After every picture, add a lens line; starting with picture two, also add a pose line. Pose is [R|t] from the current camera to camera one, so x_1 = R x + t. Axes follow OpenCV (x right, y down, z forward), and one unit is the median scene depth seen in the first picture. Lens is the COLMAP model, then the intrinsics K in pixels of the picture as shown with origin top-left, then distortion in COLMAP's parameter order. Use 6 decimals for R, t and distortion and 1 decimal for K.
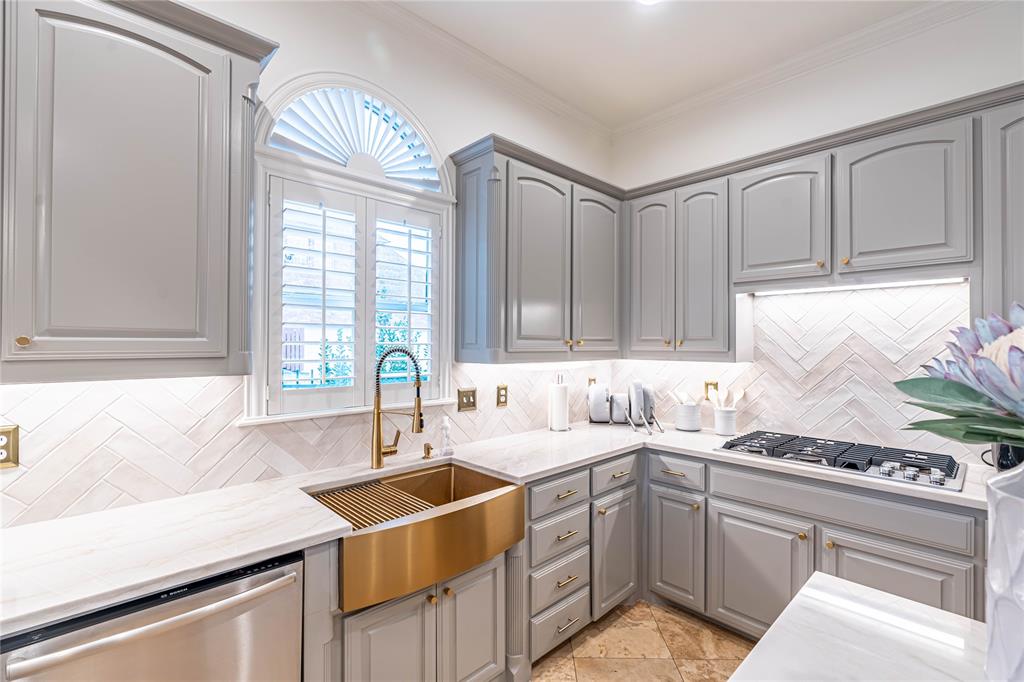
lens RADIAL K [[455.5, 0, 512.0], [0, 455.5, 341.0], [0, 0, 1]] dist [-0.012960, 0.003422]
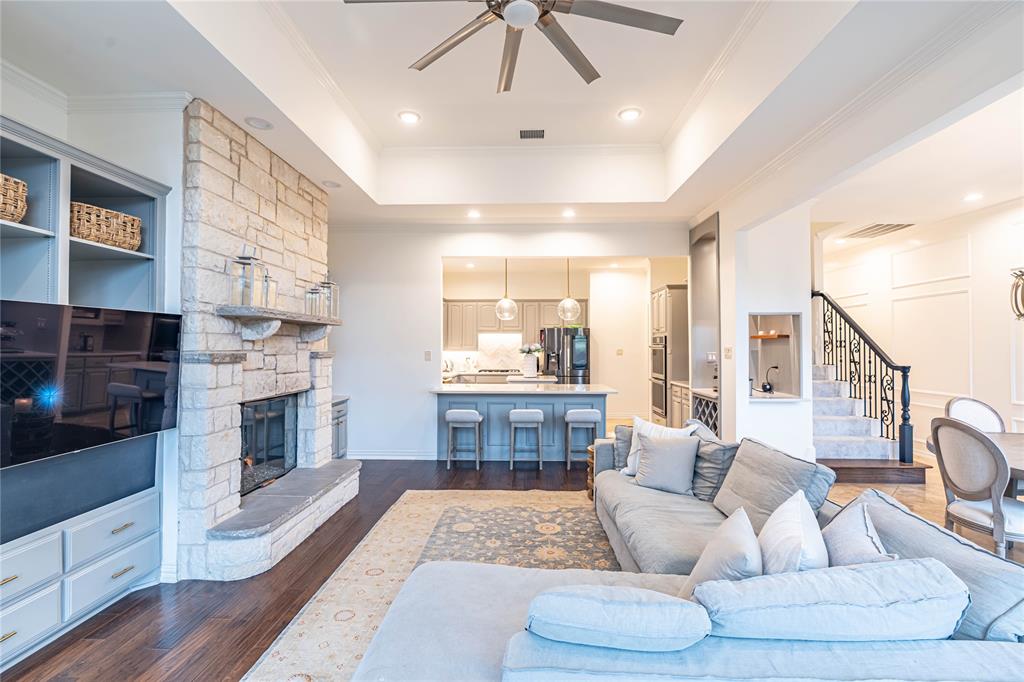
lens RADIAL K [[455.5, 0, 512.0], [0, 455.5, 341.0], [0, 0, 1]] dist [-0.012960, 0.003422]
pose [[0.712938, 0.005568, 0.701204, -2.193155], [-0.002576, 0.999983, -0.005322, -0.021627], [-0.701222, 0.001988, 0.712940, -2.129322]]
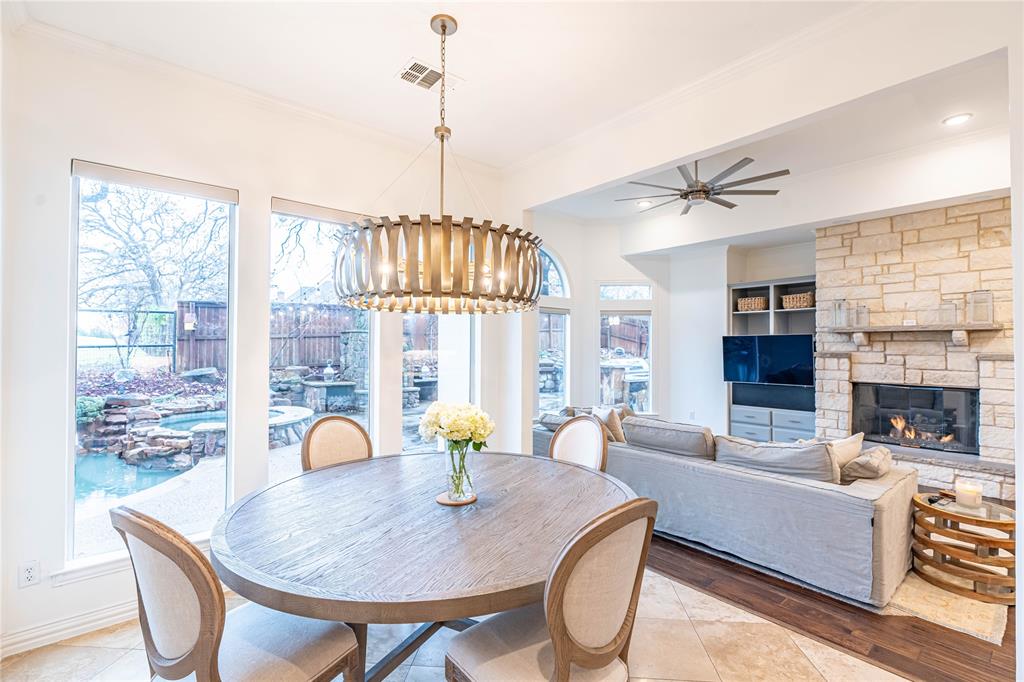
lens RADIAL K [[455.5, 0, 512.0], [0, 455.5, 341.0], [0, 0, 1]] dist [-0.012960, 0.003422]
pose [[-0.058754, -0.019450, -0.998083, 0.749740], [0.001672, 0.999807, -0.019582, -0.008104], [0.998271, -0.002819, -0.058710, -2.228549]]
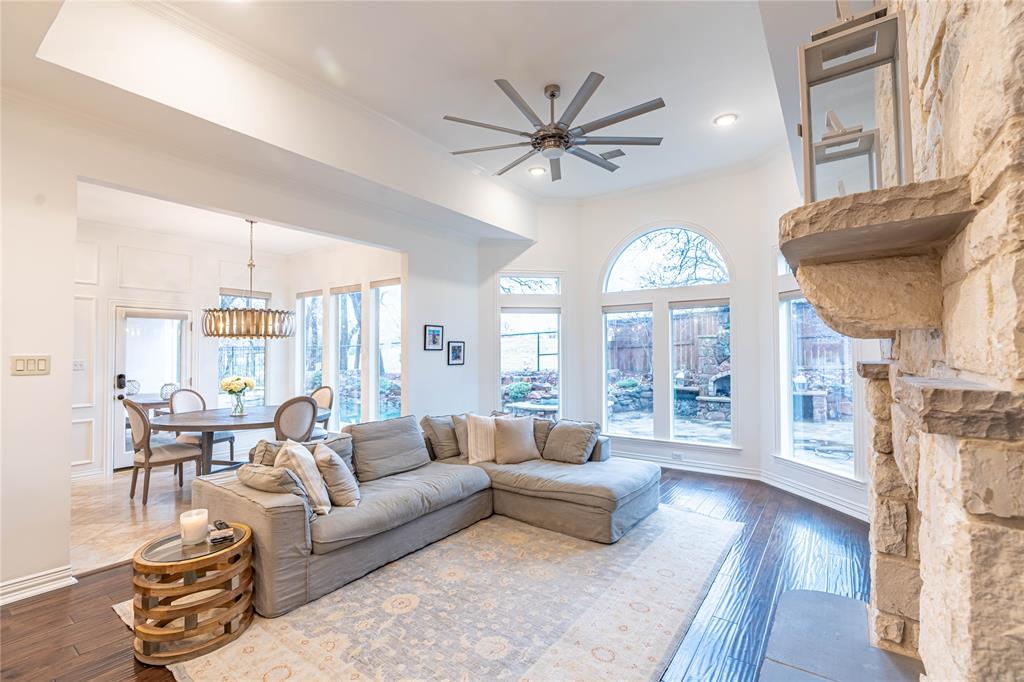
lens RADIAL K [[452.1, 0, 512.0], [0, 452.1, 341.0], [0, 0, 1]] dist [0.000664, 0.000127]
pose [[-0.982052, -0.004306, -0.188559, -1.061143], [0.002587, 0.999338, -0.036294, 0.002098], [0.188591, -0.036130, -0.981391, 0.081355]]
